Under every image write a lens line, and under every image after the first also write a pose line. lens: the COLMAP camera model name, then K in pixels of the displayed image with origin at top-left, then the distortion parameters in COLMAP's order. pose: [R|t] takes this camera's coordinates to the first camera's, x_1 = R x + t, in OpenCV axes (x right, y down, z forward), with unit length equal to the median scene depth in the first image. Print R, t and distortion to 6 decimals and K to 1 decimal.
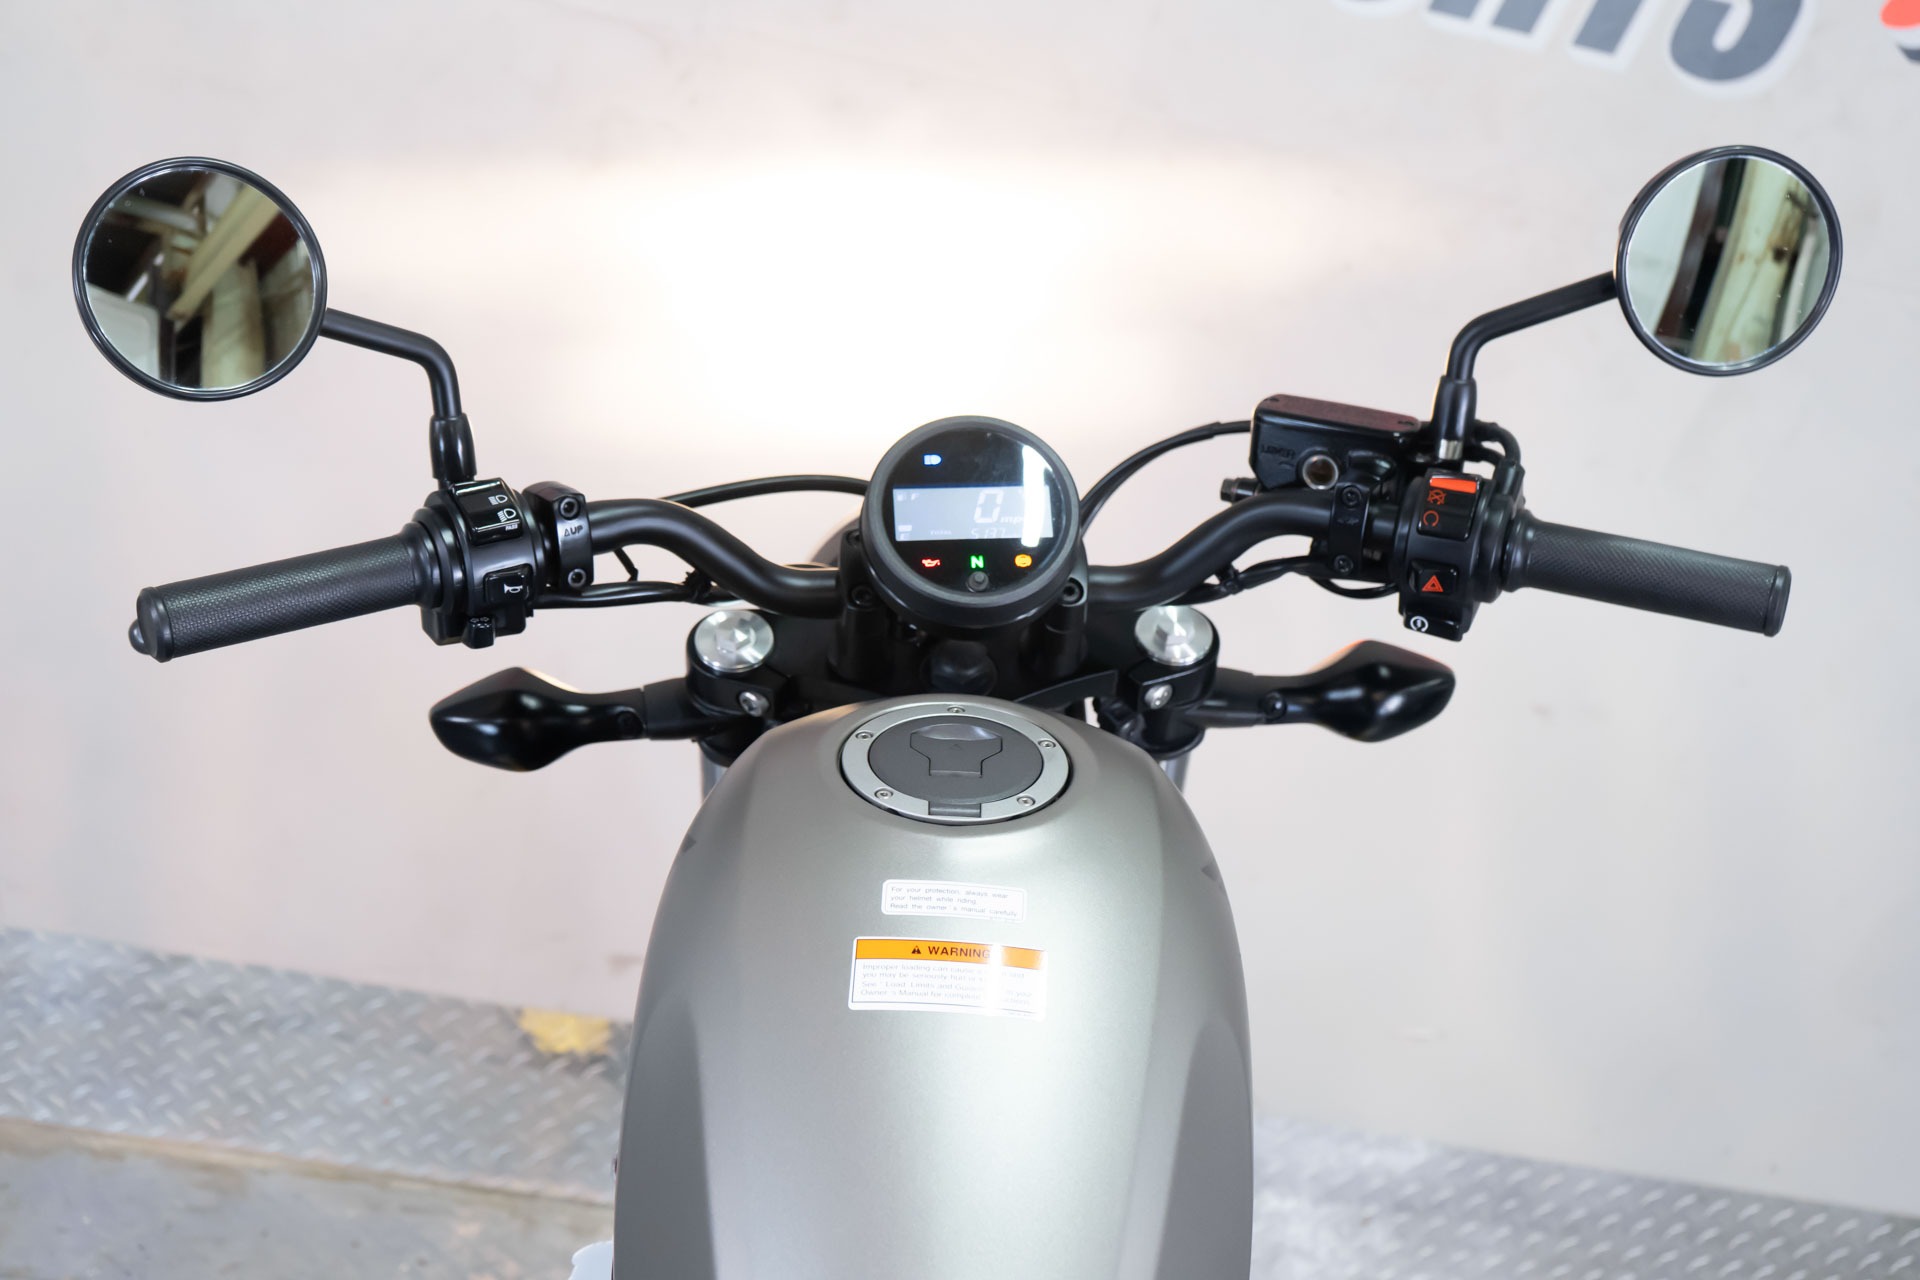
lens RADIAL K [[2752.0, 0, 957.4], [0, 2752.0, 642.3], [0, 0, 1]] dist [-0.007789, 0.046594]
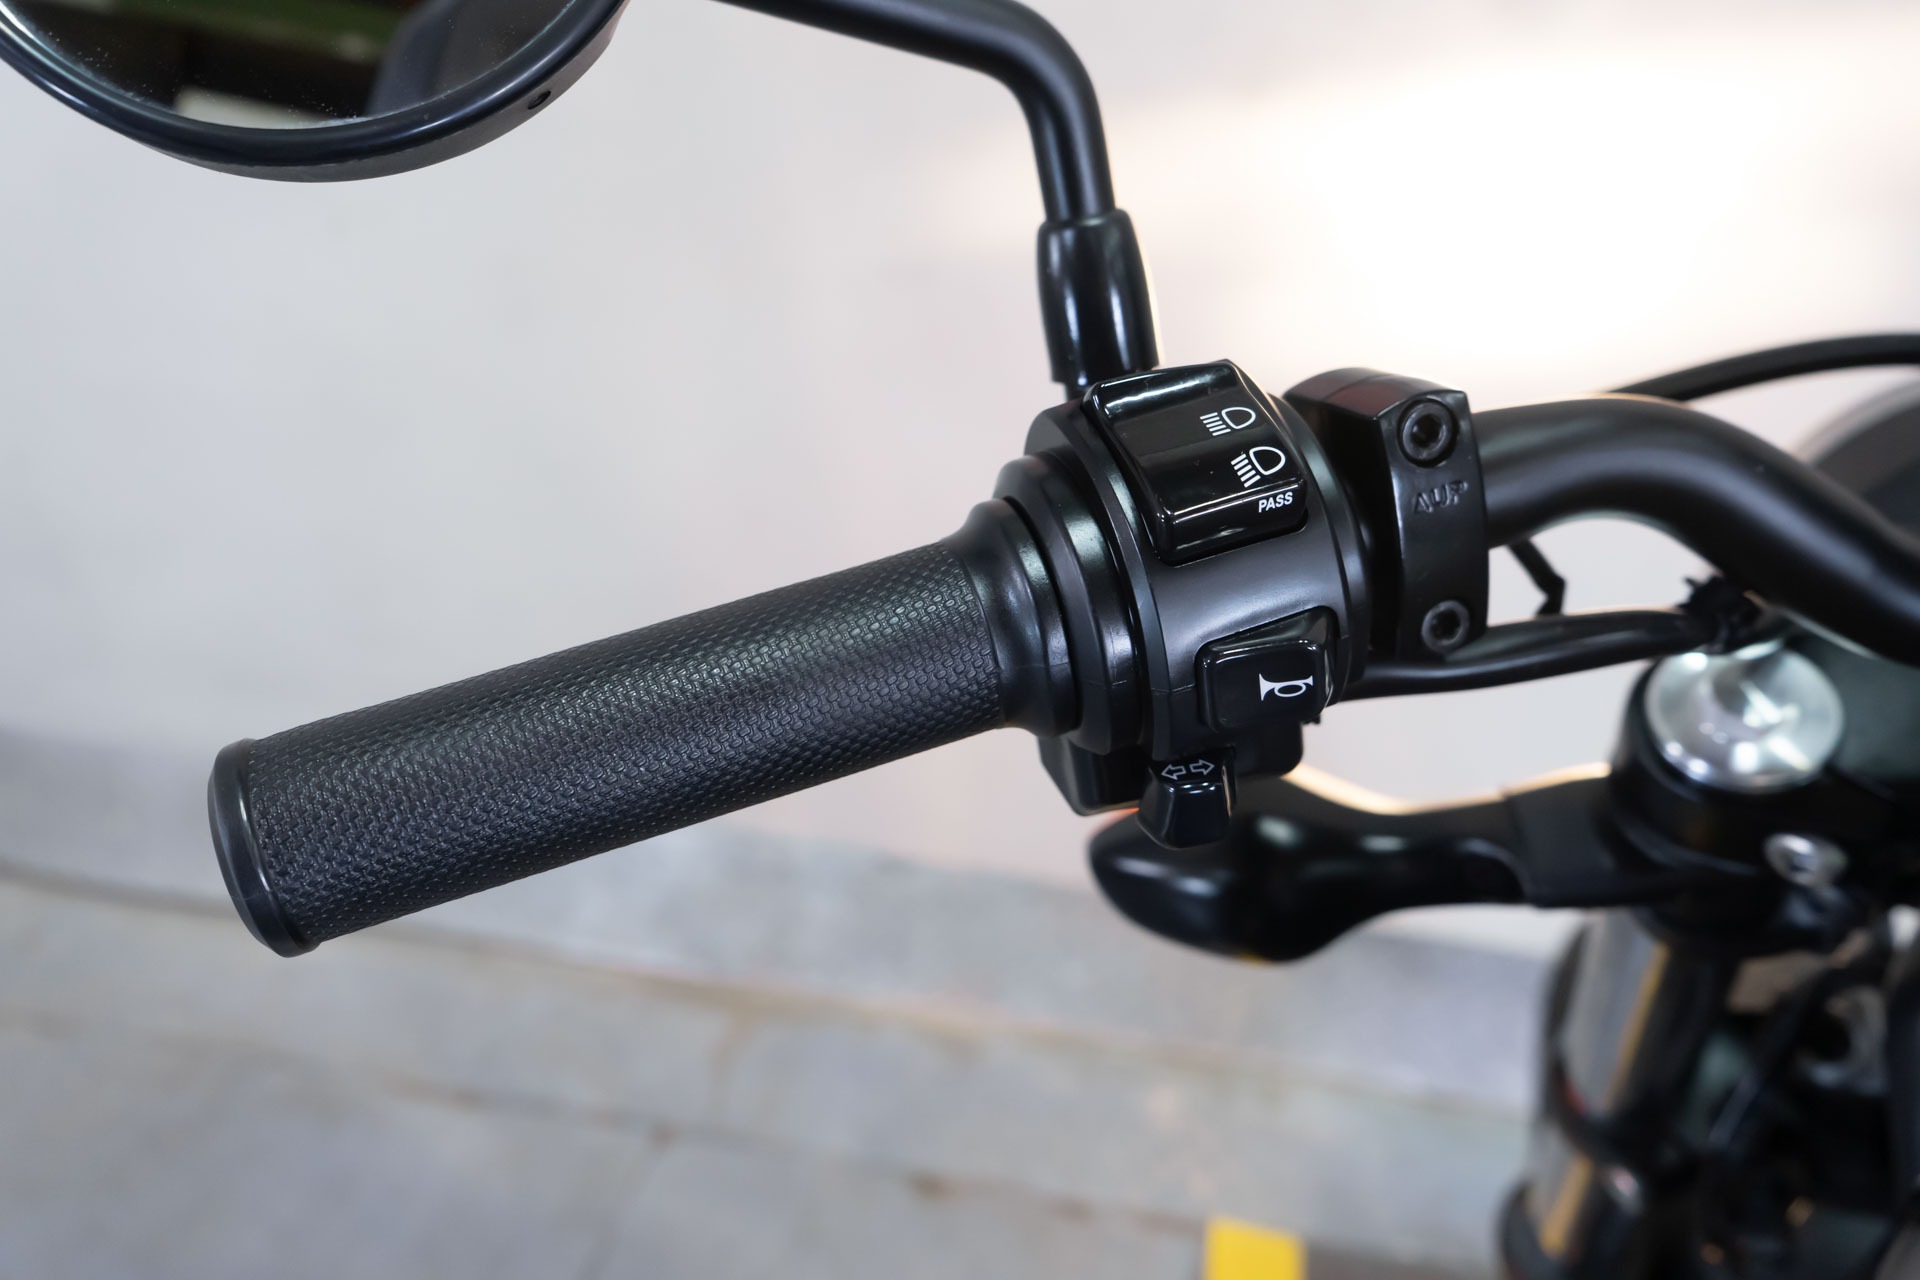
lens RADIAL K [[1539.1, 0, 965.1], [0, 1539.1, 635.4], [0, 0, 1]] dist [-0.002714, 0.004274]
pose [[0.955787, -0.028076, -0.292716, -0.140752], [0.047752, 0.997038, 0.060290, -0.037729], [0.290157, -0.071602, 0.954297, 0.794695]]
